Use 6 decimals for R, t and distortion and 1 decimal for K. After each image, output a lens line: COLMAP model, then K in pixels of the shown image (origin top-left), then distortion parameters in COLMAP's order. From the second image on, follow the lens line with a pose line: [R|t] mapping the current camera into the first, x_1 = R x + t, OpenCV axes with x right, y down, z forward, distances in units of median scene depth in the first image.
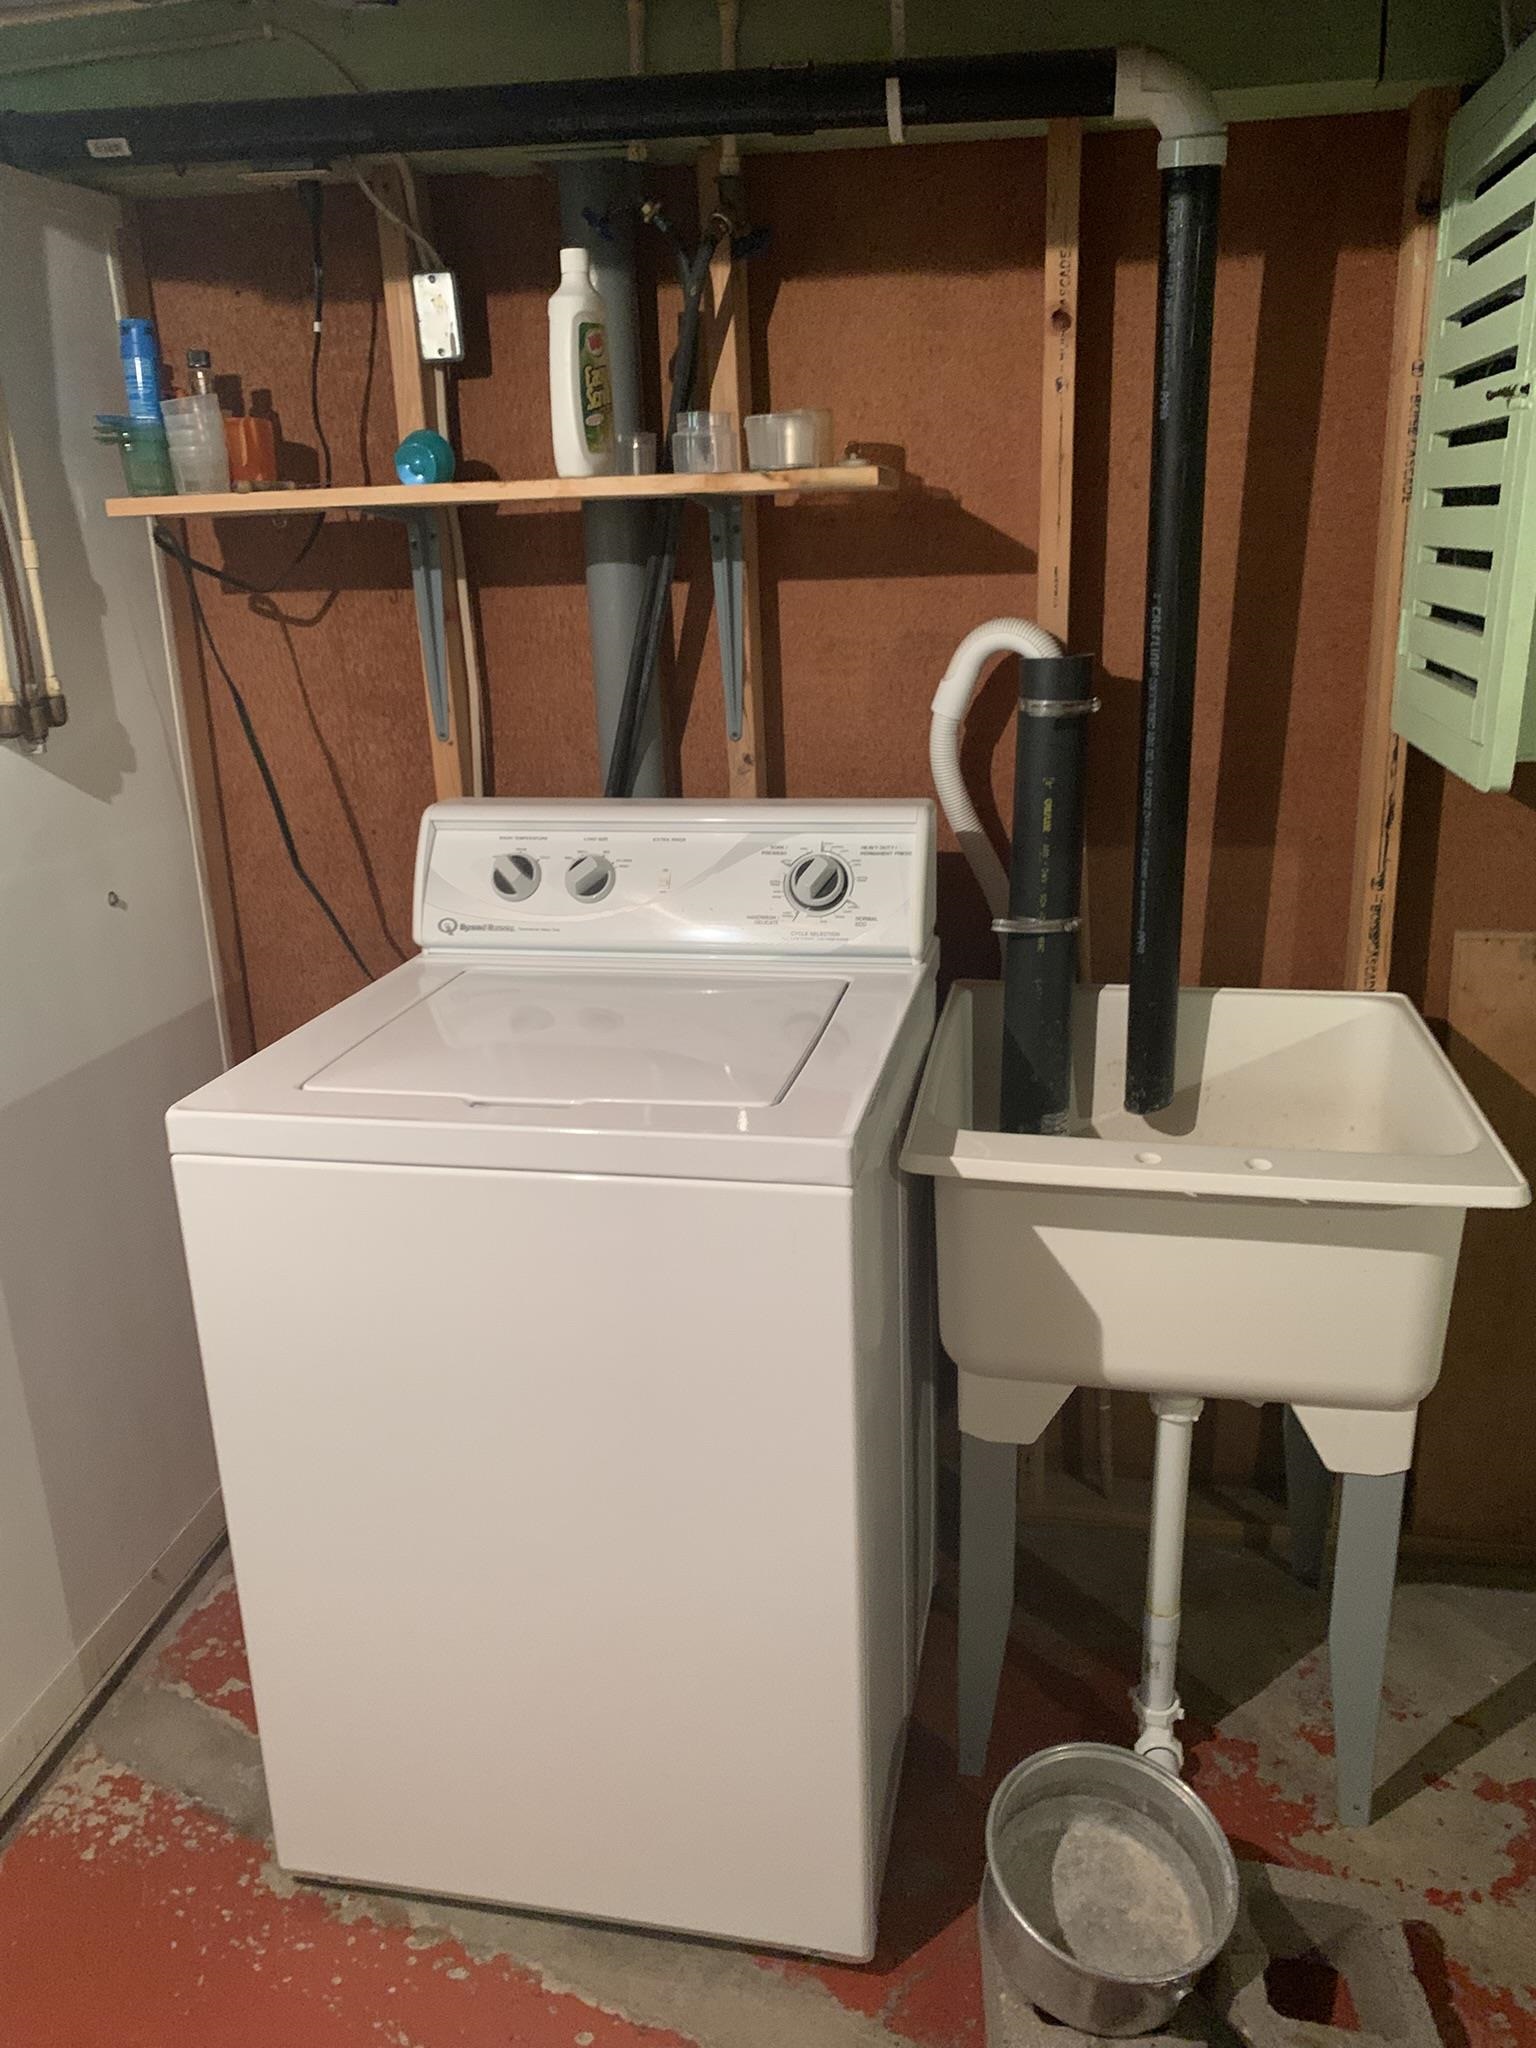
lens RADIAL K [[1582.6, 0, 762.5], [0, 1582.6, 1039.3], [0, 0, 1]] dist [0.042635, -0.046699]
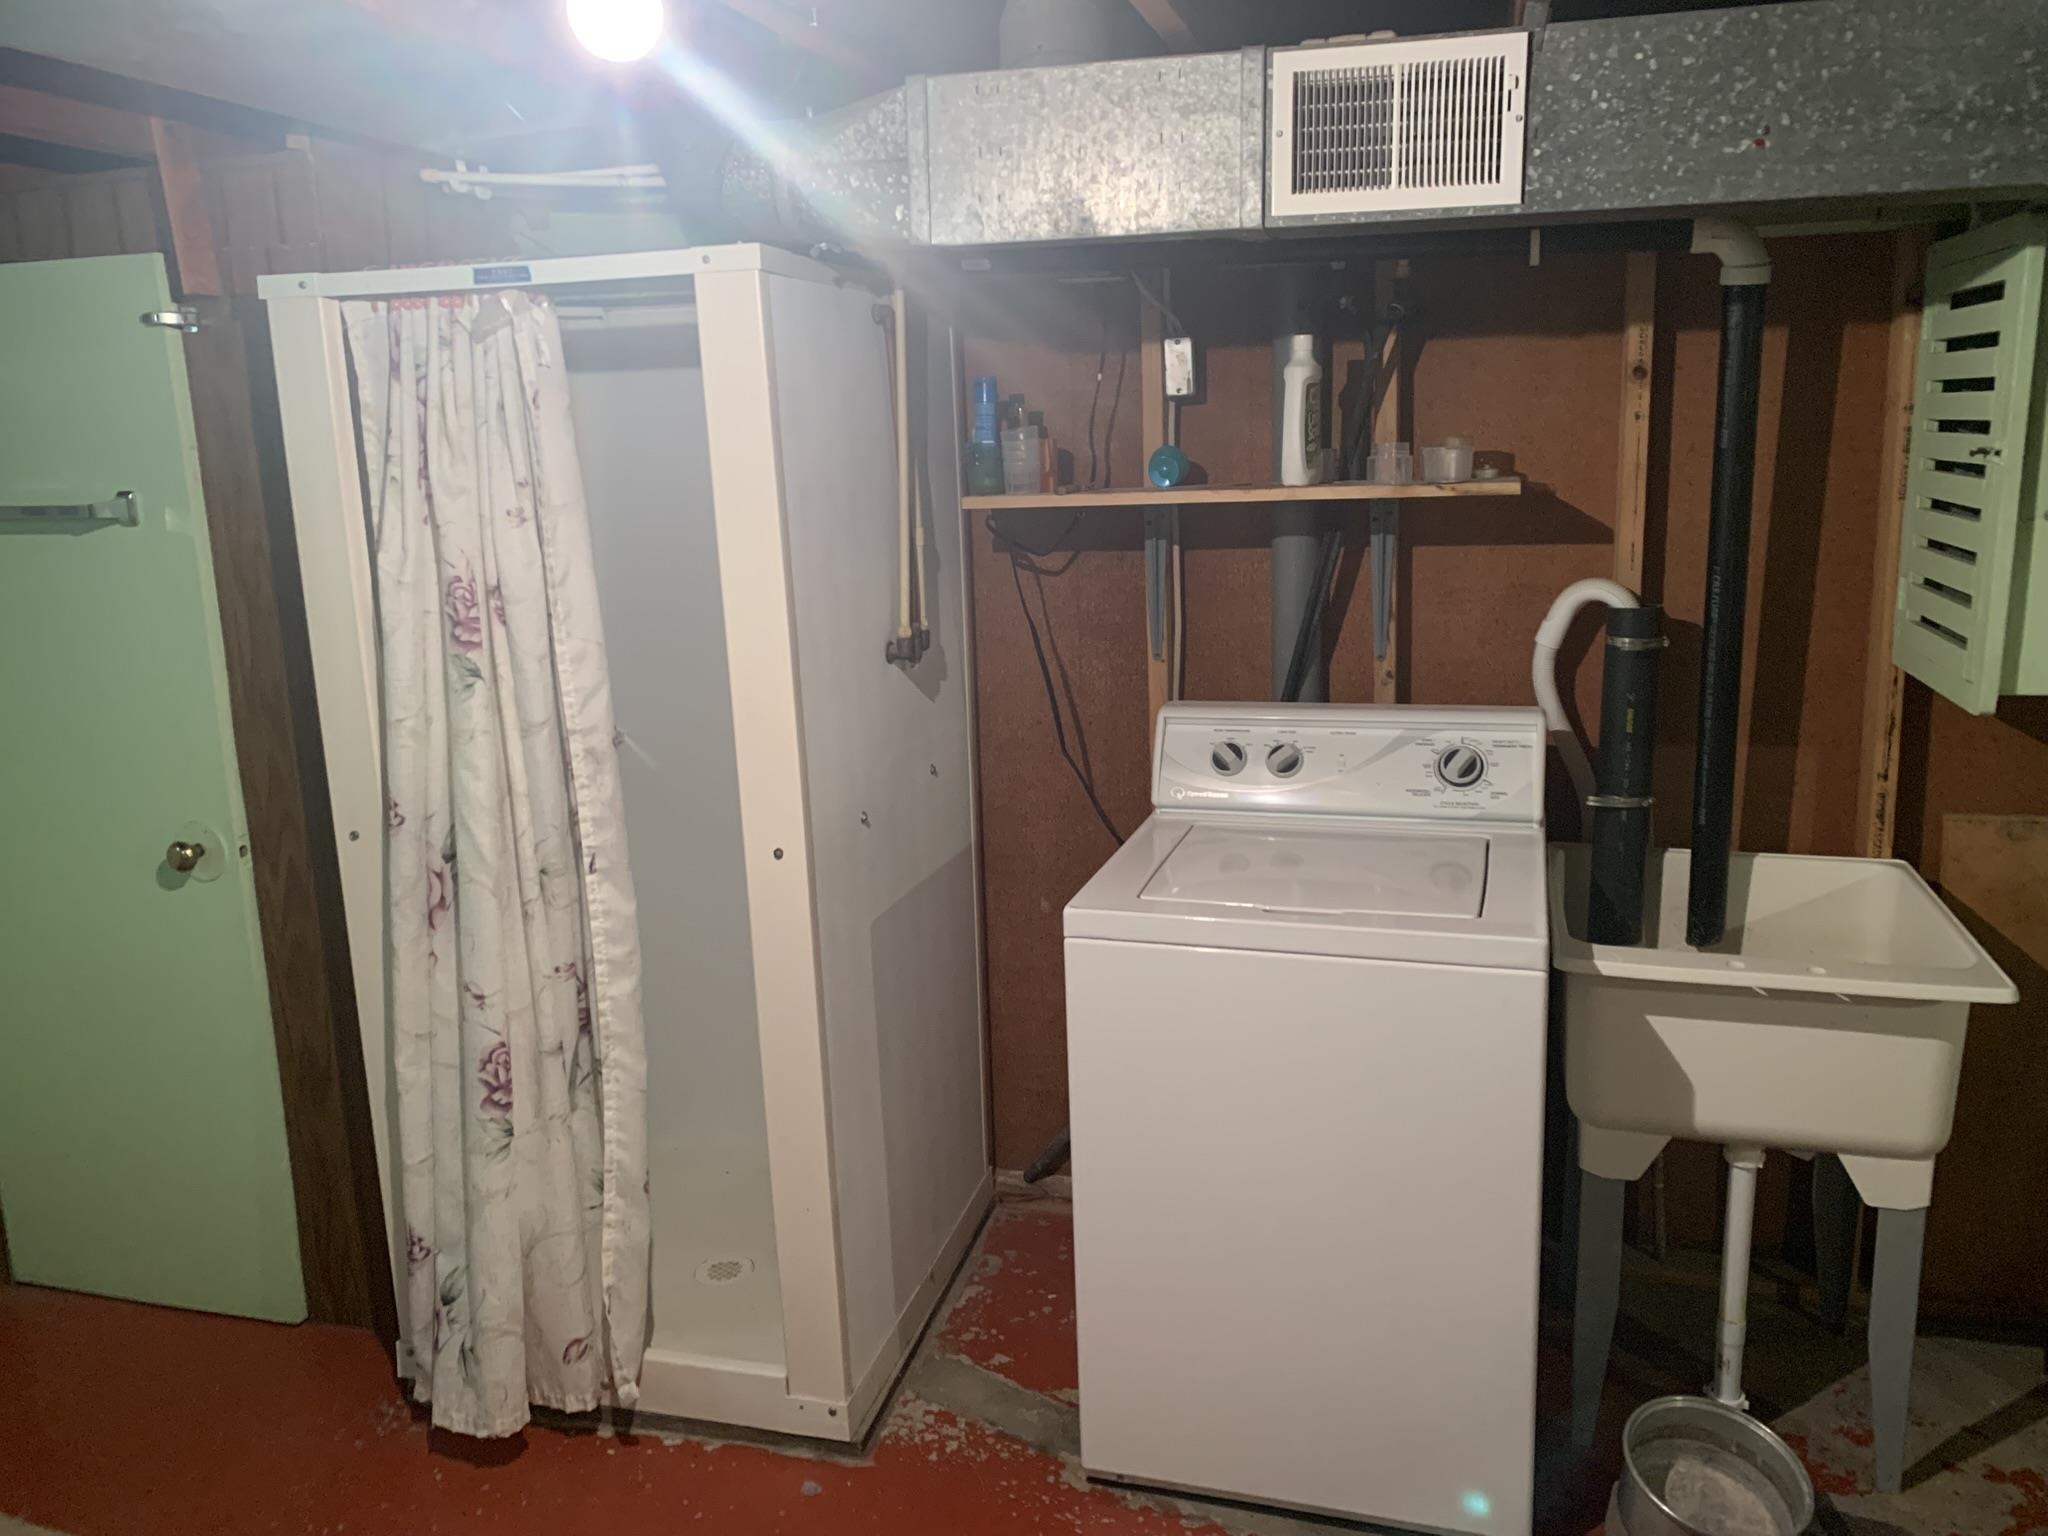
lens RADIAL K [[1582.6, 0, 1031.5], [0, 1582.6, 761.3], [0, 0, 1]] dist [0.042635, -0.046699]
pose [[0.996007, 0.017609, -0.087523, -0.214580], [-0.026309, 0.994712, -0.099276, 0.042719], [0.085312, 0.101183, 0.991203, -0.398533]]
